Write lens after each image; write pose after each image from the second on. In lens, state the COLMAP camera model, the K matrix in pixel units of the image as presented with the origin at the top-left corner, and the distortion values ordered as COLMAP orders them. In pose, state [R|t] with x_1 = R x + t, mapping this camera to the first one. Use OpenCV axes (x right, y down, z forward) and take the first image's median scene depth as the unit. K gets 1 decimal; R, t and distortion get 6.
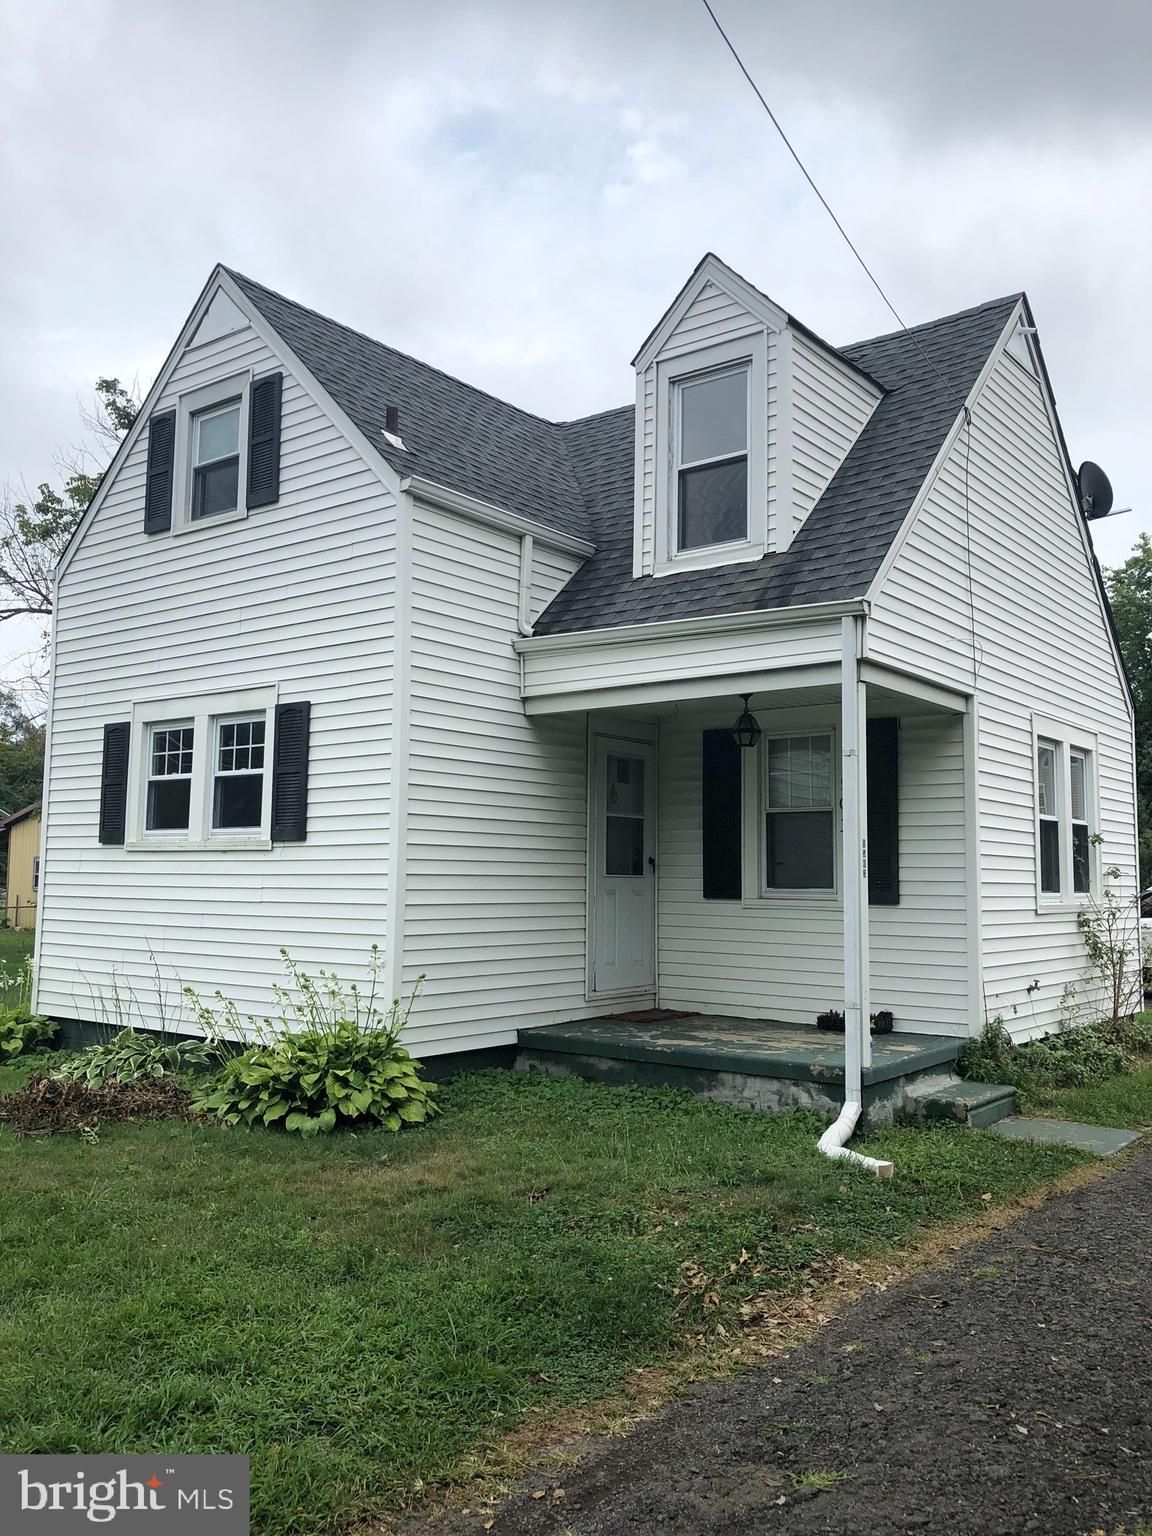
lens RADIAL K [[1253.8, 0, 583.1], [0, 1253.8, 758.1], [0, 0, 1]] dist [0.017304, -0.002145]
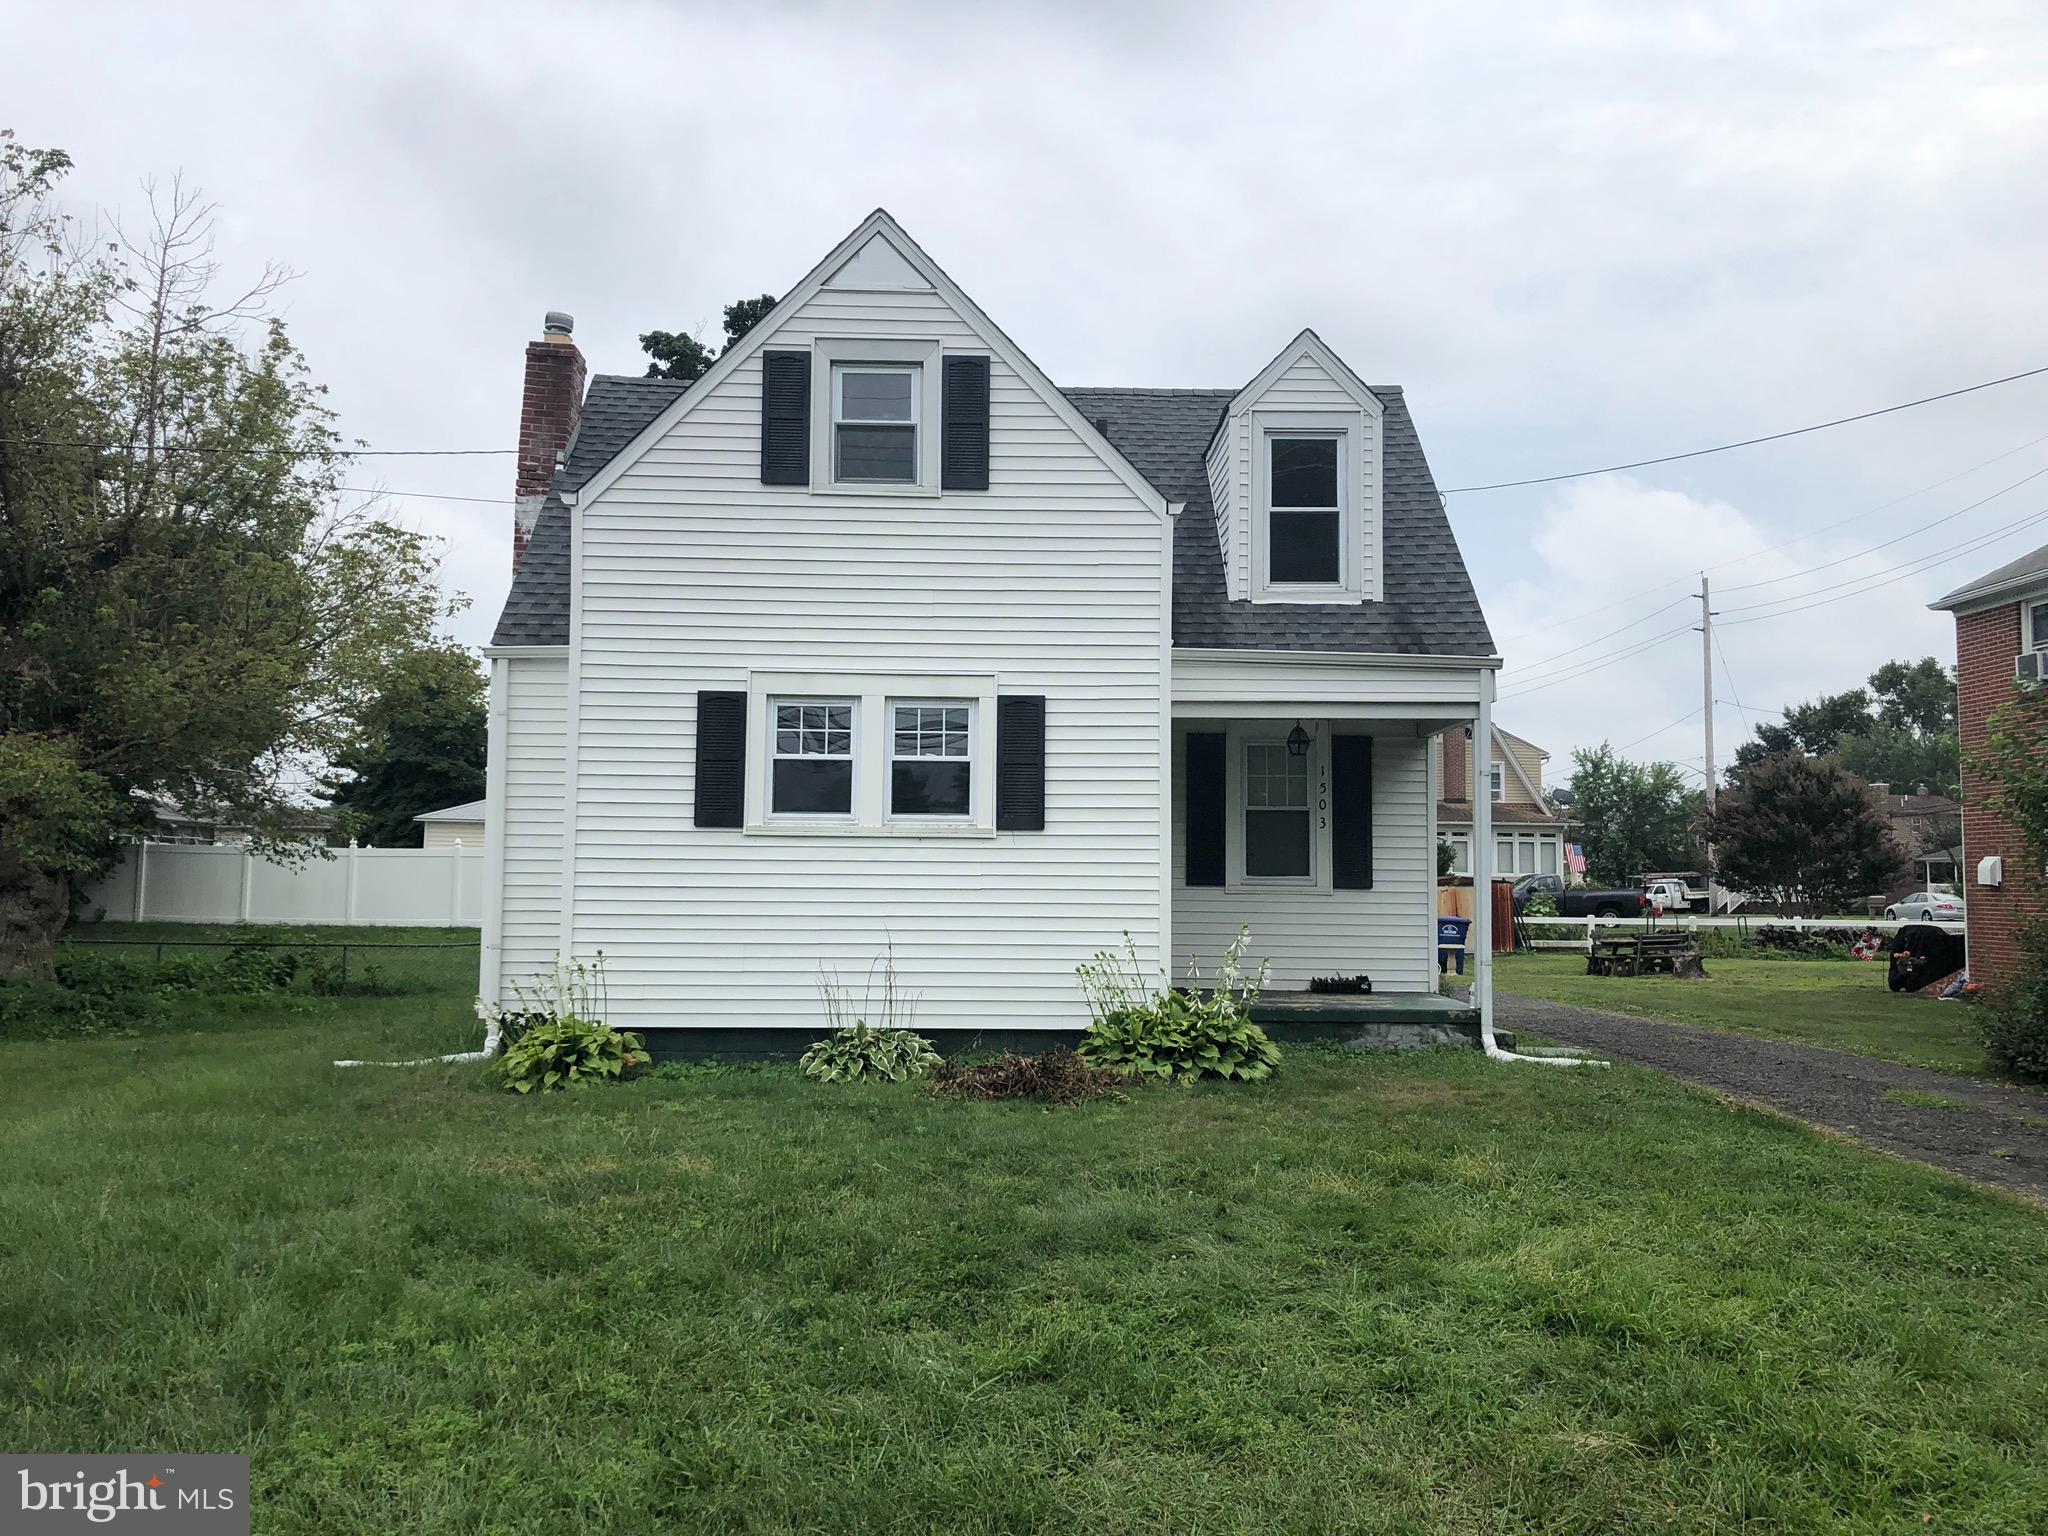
lens RADIAL K [[1666.1, 0, 1015.0], [0, 1666.1, 763.3], [0, 0, 1]] dist [0.026579, -0.007095]
pose [[0.786830, 0.041192, 0.615793, -1.023350], [-0.061955, 0.998002, 0.012405, -0.004849], [-0.614052, -0.047912, 0.787810, -0.064119]]
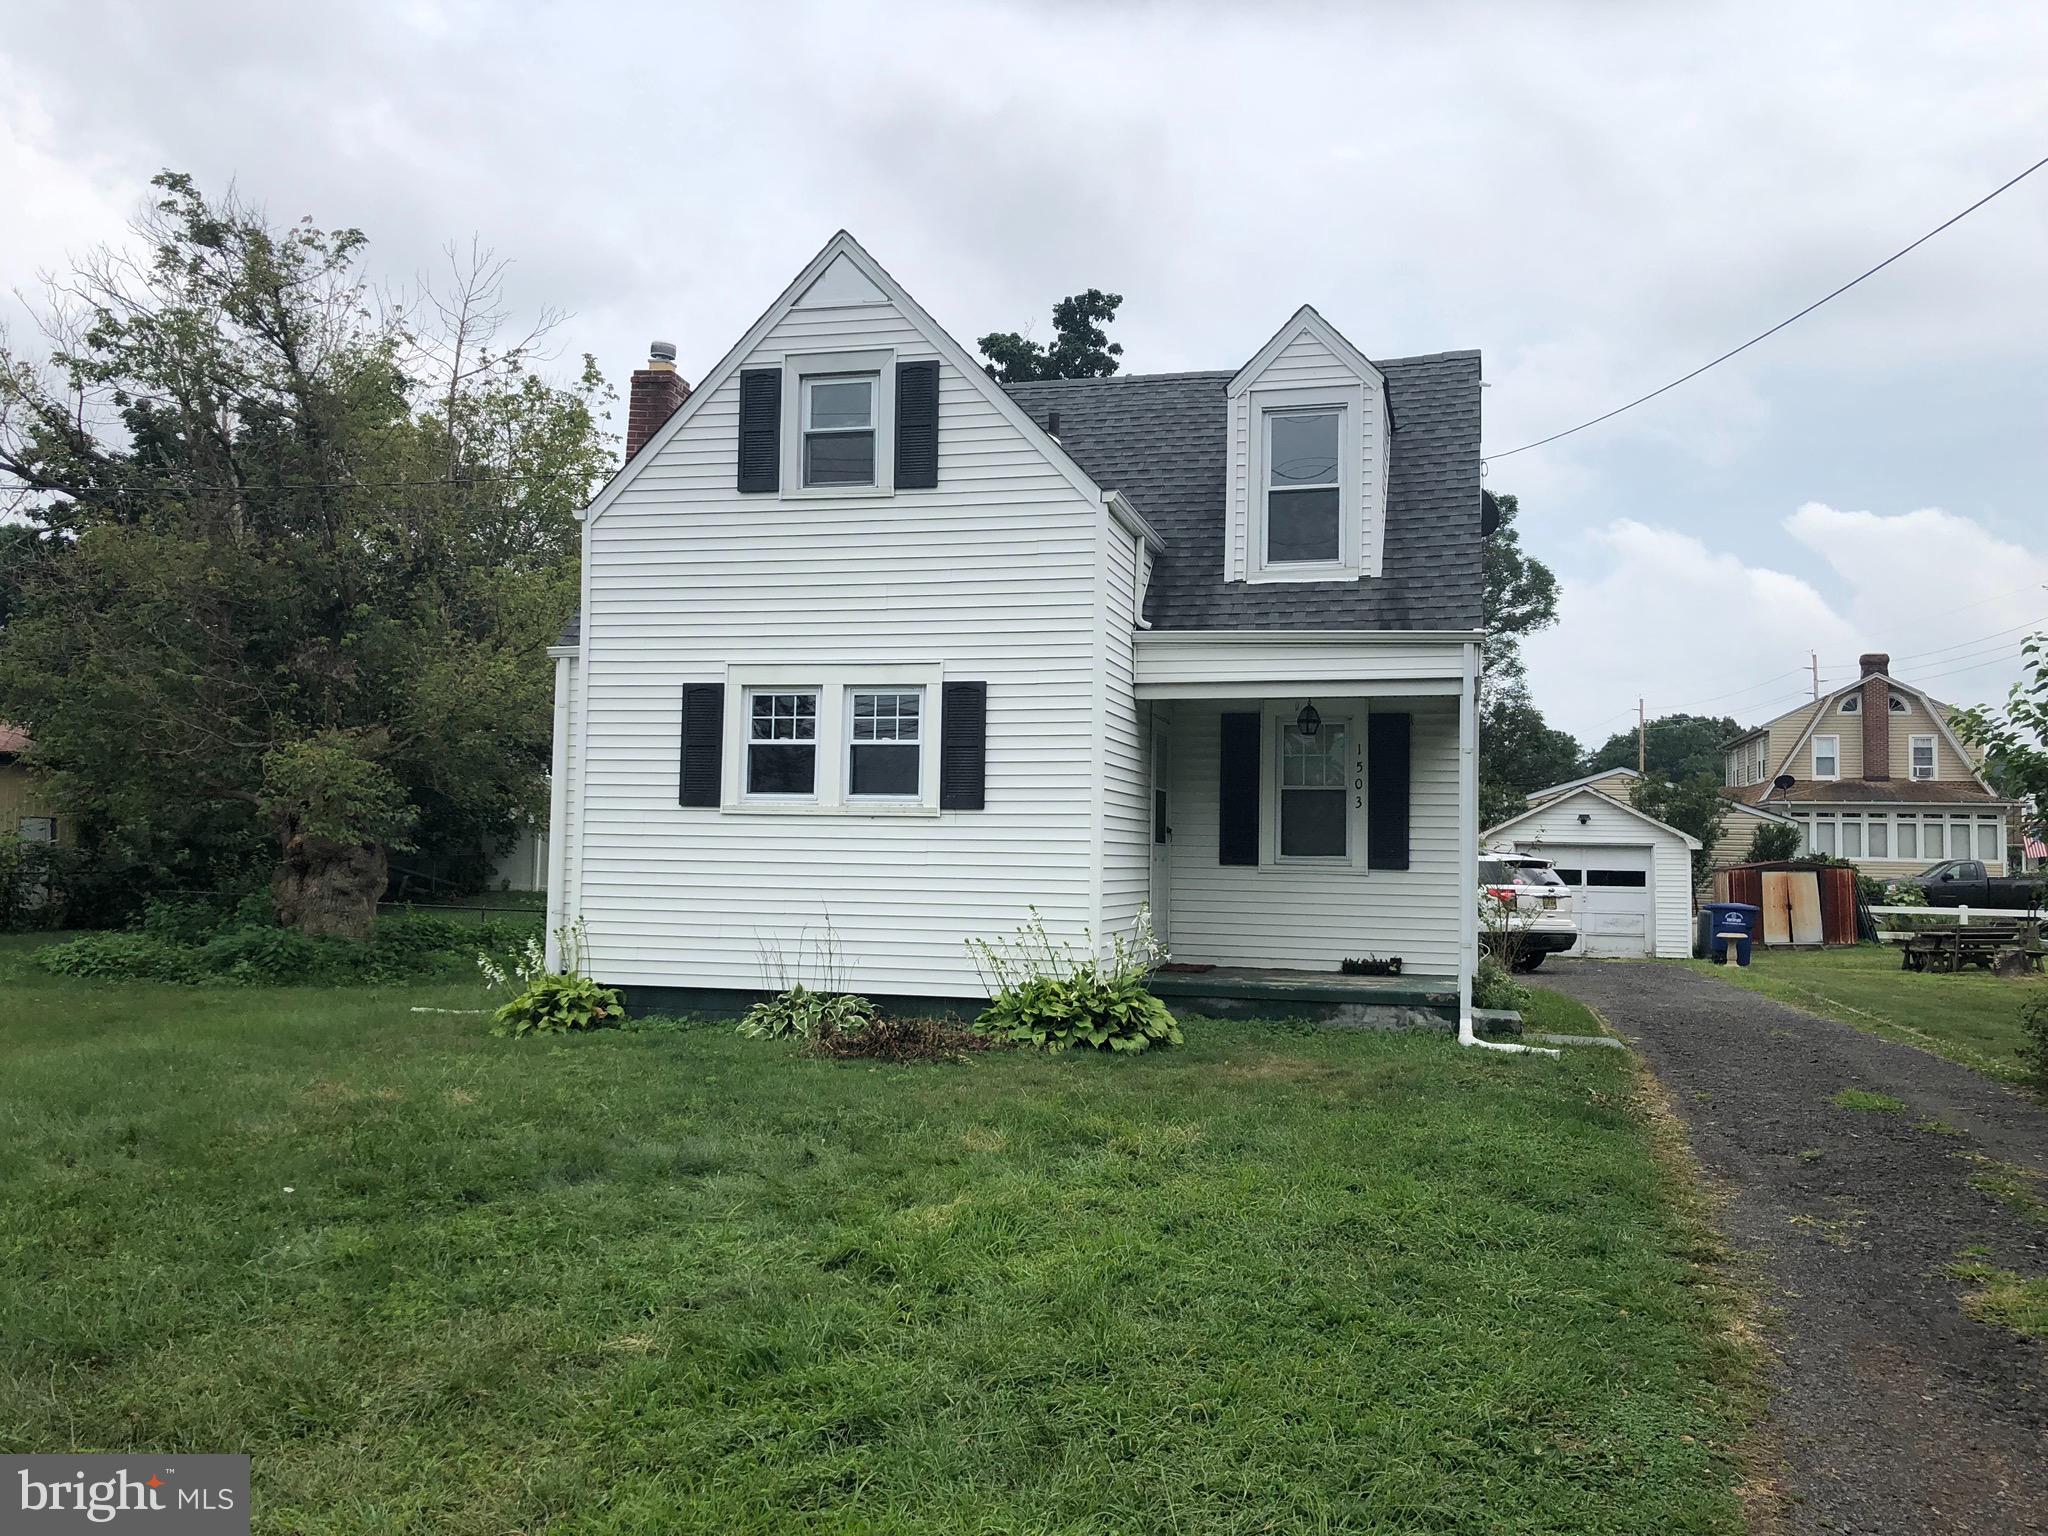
lens RADIAL K [[1671.8, 0, 1024.0], [0, 1671.8, 768.0], [0, 0, 1]] dist [0.017304, -0.002145]
pose [[0.923138, 0.026571, 0.383549, -0.701209], [-0.045728, 0.998116, 0.040912, -0.029333], [-0.381739, -0.055306, 0.922614, -0.331037]]
